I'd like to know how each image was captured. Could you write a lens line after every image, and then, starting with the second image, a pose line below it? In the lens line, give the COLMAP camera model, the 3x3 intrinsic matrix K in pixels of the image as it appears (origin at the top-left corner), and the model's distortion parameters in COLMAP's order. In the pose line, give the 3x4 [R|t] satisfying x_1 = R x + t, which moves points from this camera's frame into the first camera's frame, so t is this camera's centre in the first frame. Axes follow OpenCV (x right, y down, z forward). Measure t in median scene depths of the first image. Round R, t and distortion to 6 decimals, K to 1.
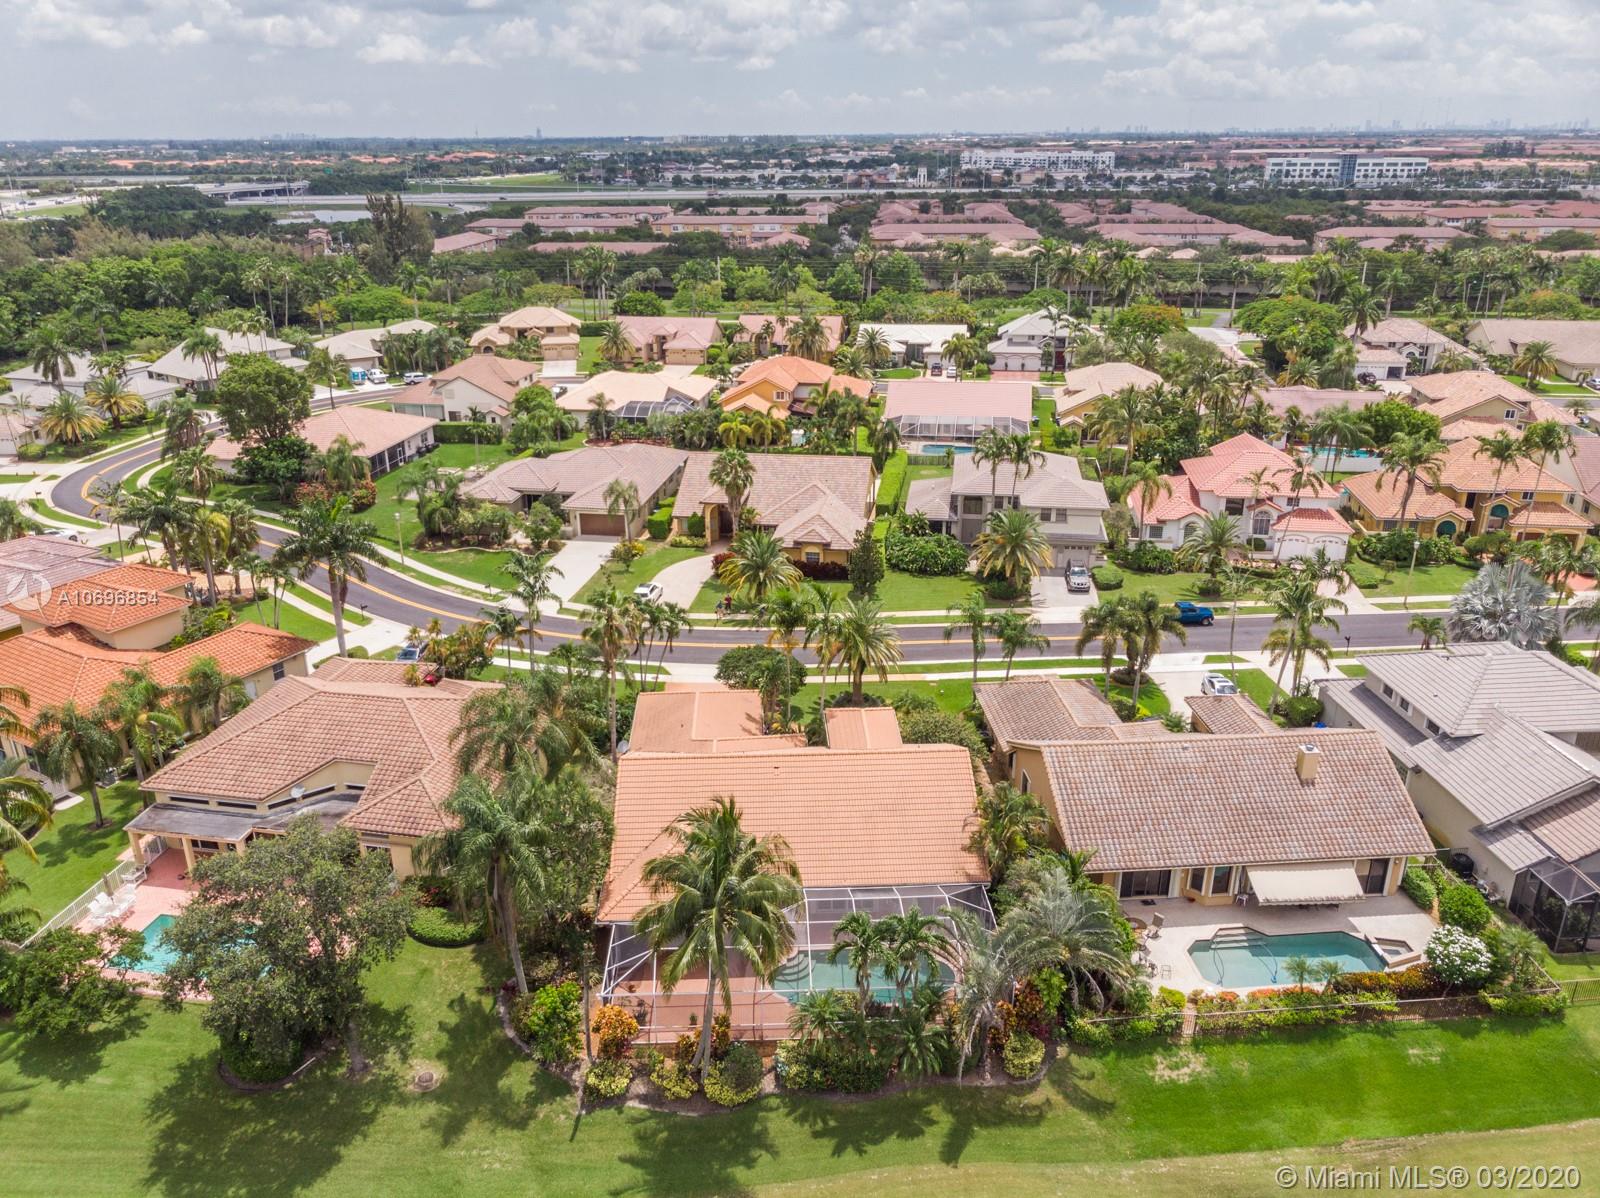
lens RADIAL K [[1130.8, 0, 800.0], [0, 1130.8, 599.0], [0, 0, 1]] dist [-0.014640, 0.023015]
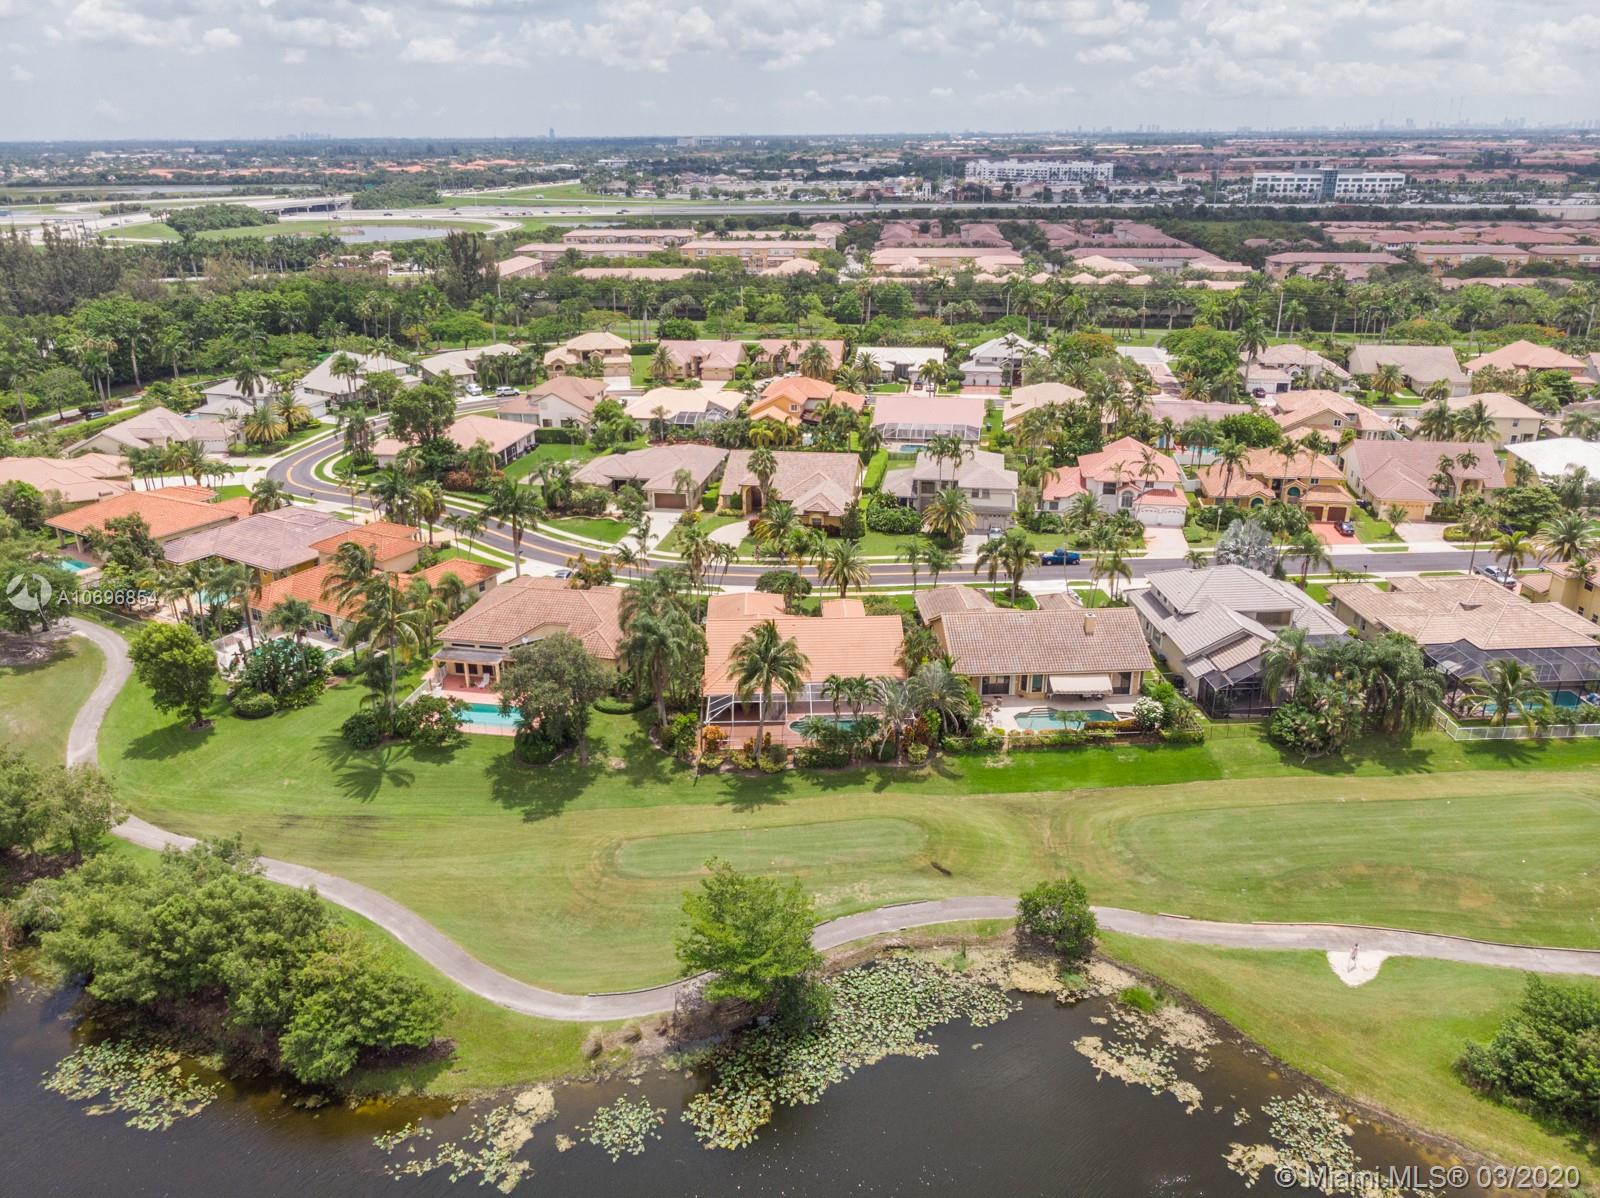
lens RADIAL K [[1130.8, 0, 800.0], [0, 1130.8, 599.0], [0, 0, 1]] dist [-0.014640, 0.023015]
pose [[0.999952, 0.002838, -0.009338, 0.001701], [-0.002829, 0.999995, 0.001022, 0.032072], [0.009341, -0.000996, 0.999956, -0.242832]]
